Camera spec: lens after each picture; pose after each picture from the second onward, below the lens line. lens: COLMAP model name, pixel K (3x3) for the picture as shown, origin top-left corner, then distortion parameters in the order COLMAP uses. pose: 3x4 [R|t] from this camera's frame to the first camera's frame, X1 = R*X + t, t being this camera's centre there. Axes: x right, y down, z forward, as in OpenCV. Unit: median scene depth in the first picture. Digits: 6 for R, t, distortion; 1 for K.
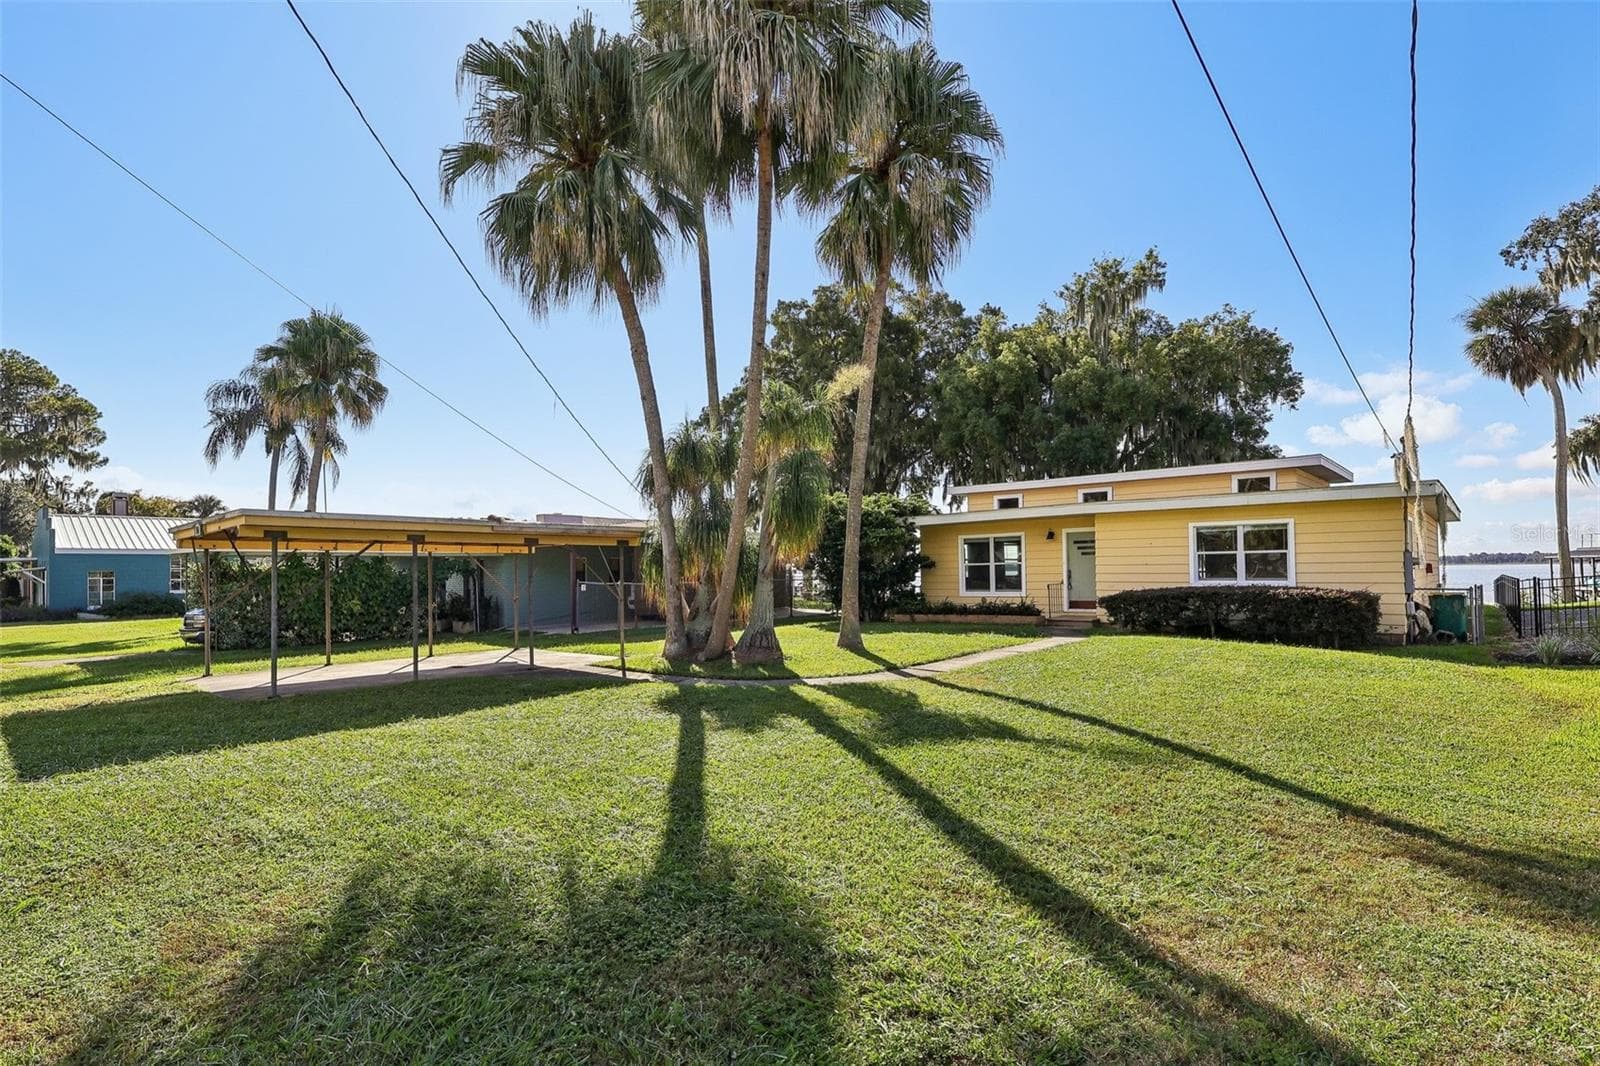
lens RADIAL K [[767.5, 0, 800.0], [0, 767.5, 533.0], [0, 0, 1]] dist [-0.001743, -0.000209]
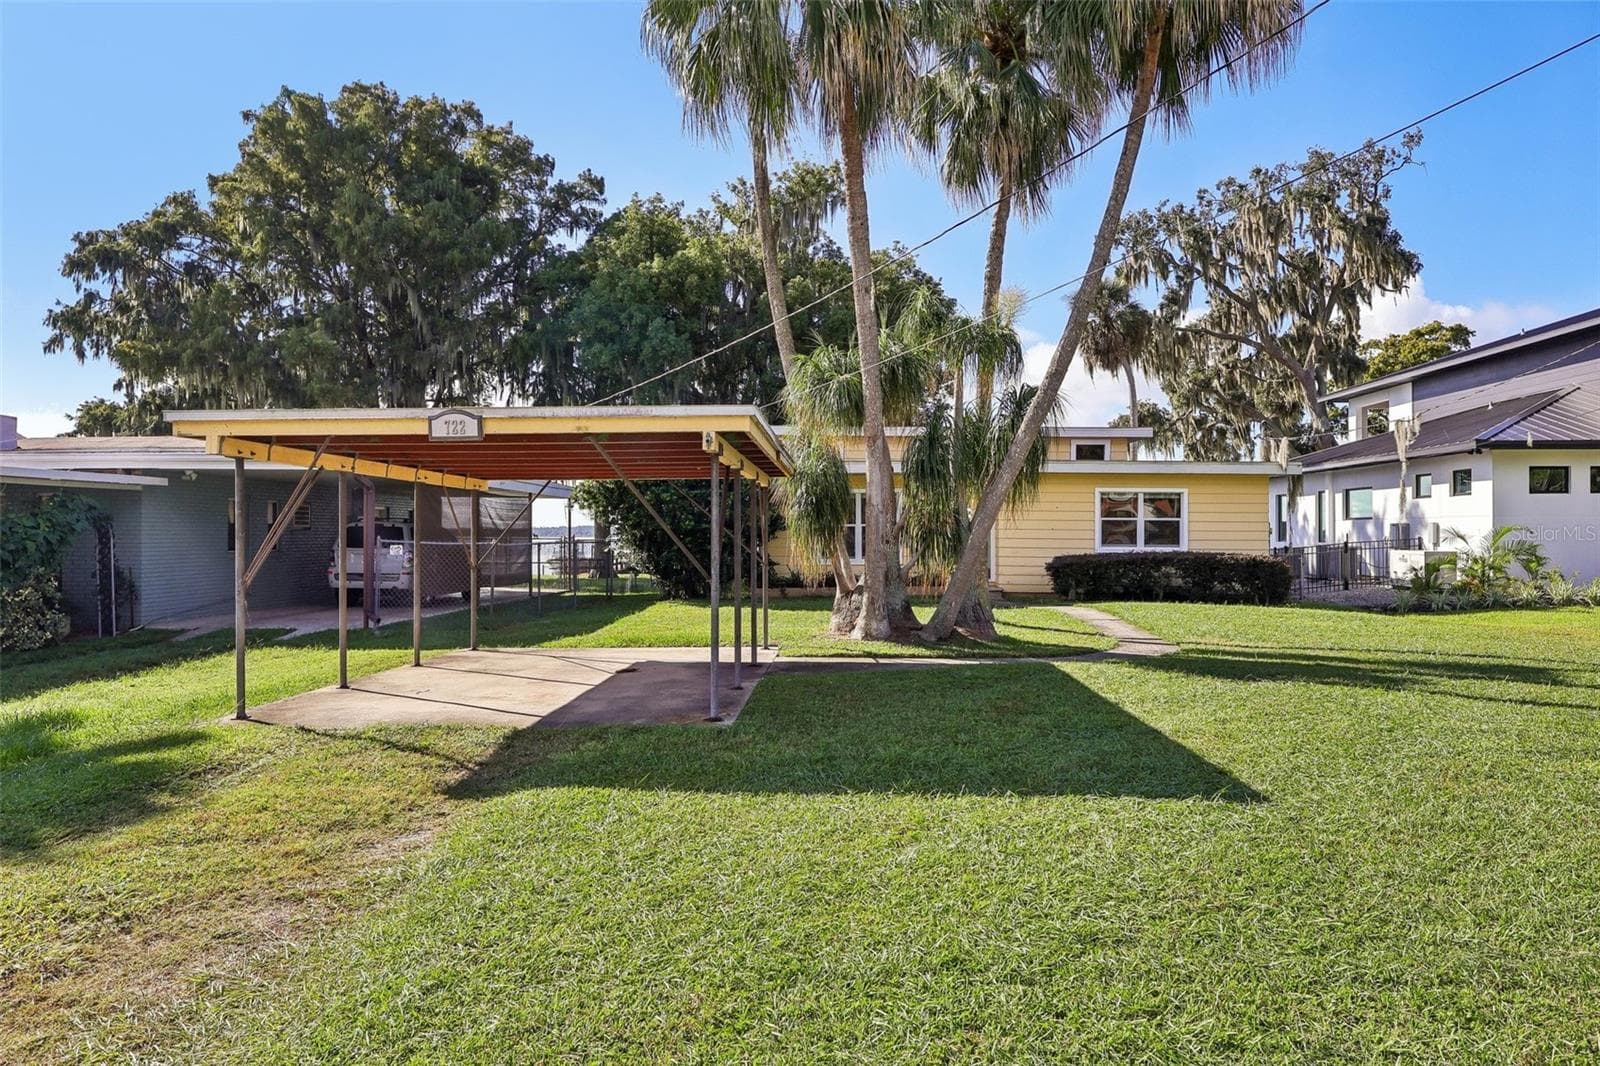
lens RADIAL K [[1072.6, 0, 800.0], [0, 1072.6, 533.0], [0, 0, 1]] dist [-0.002592, -0.000473]
pose [[0.785364, 0.017429, 0.618789, -0.610564], [-0.044635, 0.998596, 0.028525, 0.021535], [-0.617423, -0.050022, 0.785039, 0.156035]]
